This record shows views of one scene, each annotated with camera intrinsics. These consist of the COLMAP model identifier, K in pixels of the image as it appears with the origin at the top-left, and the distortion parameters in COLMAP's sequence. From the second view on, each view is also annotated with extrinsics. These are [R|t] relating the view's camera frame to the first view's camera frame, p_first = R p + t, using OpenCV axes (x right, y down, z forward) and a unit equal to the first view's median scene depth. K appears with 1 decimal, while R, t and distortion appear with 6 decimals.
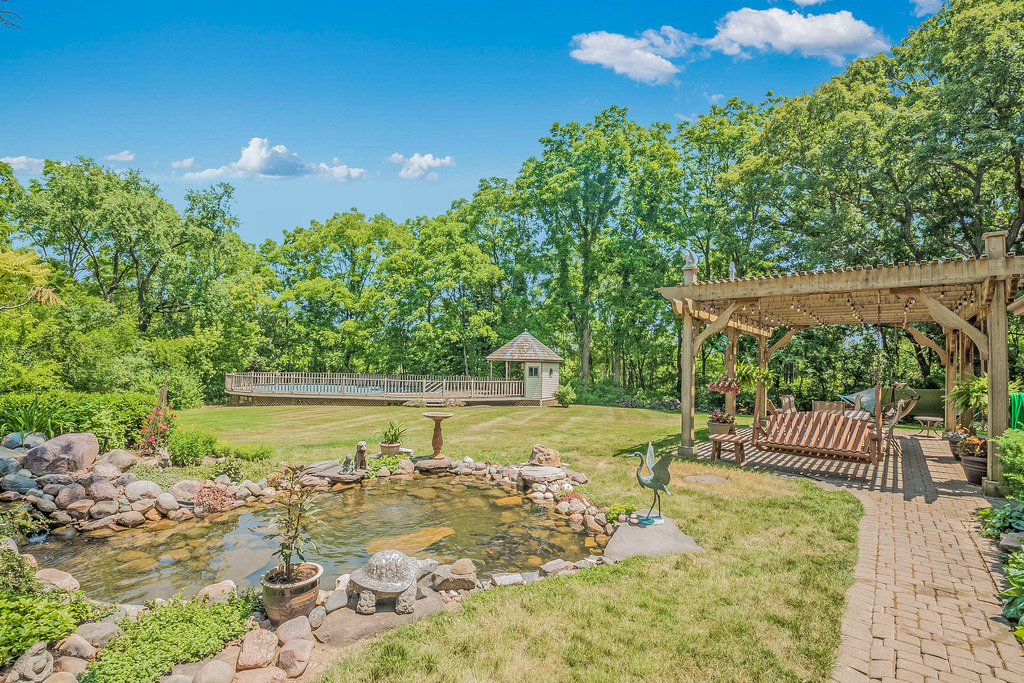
lens RADIAL K [[455.9, 0, 517.8], [0, 455.9, 360.9], [0, 0, 1]] dist [0.036385, -0.035664]
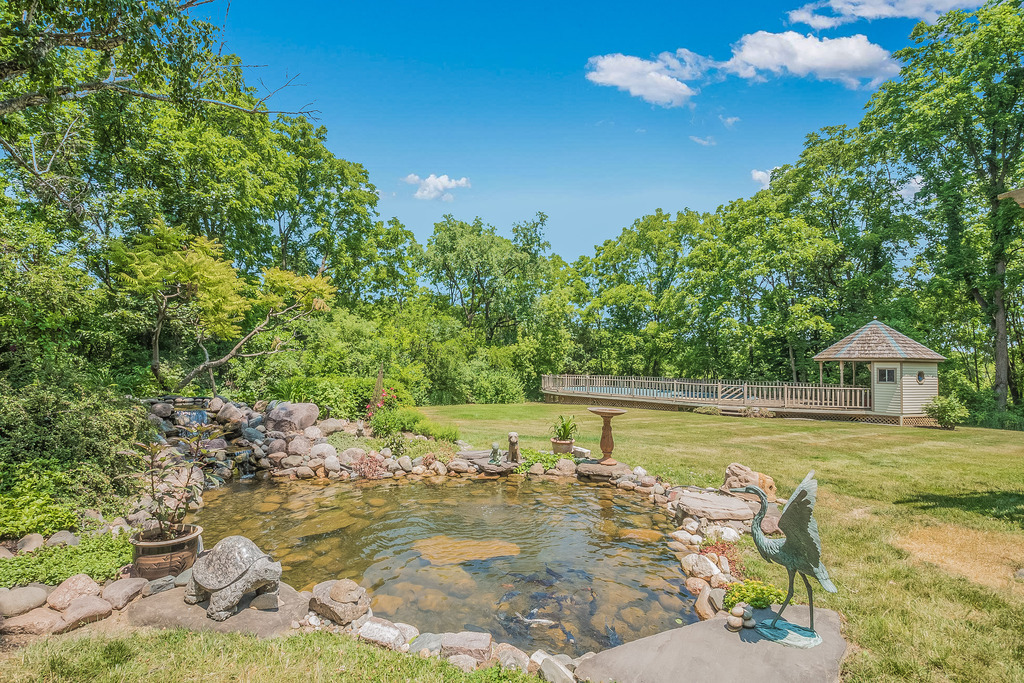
lens RADIAL K [[455.9, 0, 517.8], [0, 455.9, 360.9], [0, 0, 1]] dist [0.036385, -0.035664]
pose [[0.750373, -0.015744, -0.660827, 0.077018], [0.003089, 0.999789, -0.020313, 0.013810], [0.661008, 0.013201, 0.750263, 0.086042]]
